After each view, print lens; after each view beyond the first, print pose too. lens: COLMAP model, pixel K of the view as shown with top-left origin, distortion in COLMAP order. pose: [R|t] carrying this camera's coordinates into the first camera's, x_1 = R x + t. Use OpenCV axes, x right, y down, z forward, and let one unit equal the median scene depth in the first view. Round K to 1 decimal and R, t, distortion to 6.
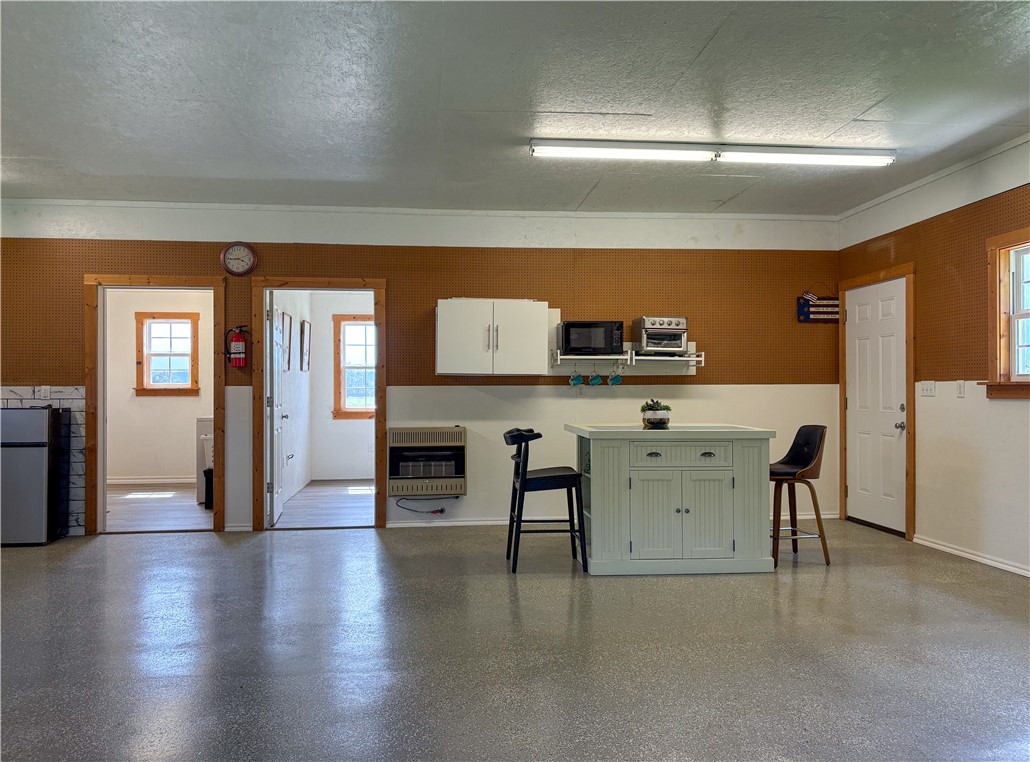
lens RADIAL K [[776.7, 0, 511.4], [0, 776.7, 382.0], [0, 0, 1]] dist [0.027294, -0.036065]
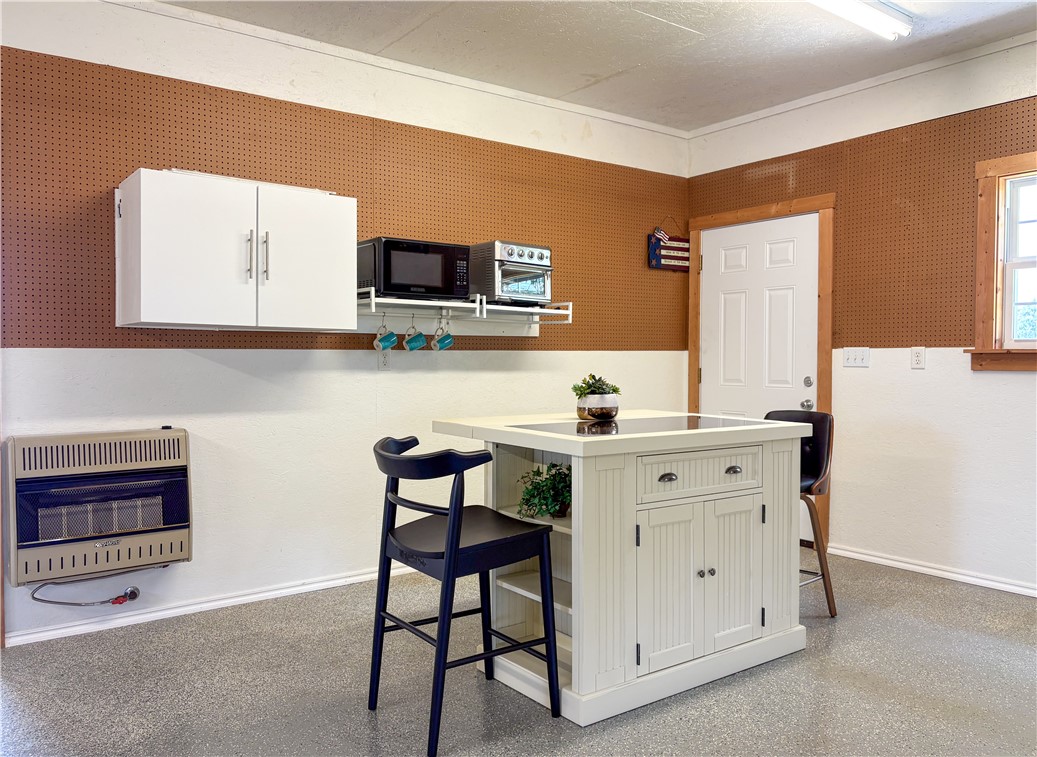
lens RADIAL K [[794.2, 0, 521.7], [0, 794.2, 377.9], [0, 0, 1]] dist [0.039697, -0.055171]
pose [[0.853543, -0.011282, 0.520900, -0.150998], [-0.007901, 0.999370, 0.034591, 0.003881], [-0.520962, -0.033641, 0.852917, 0.448950]]
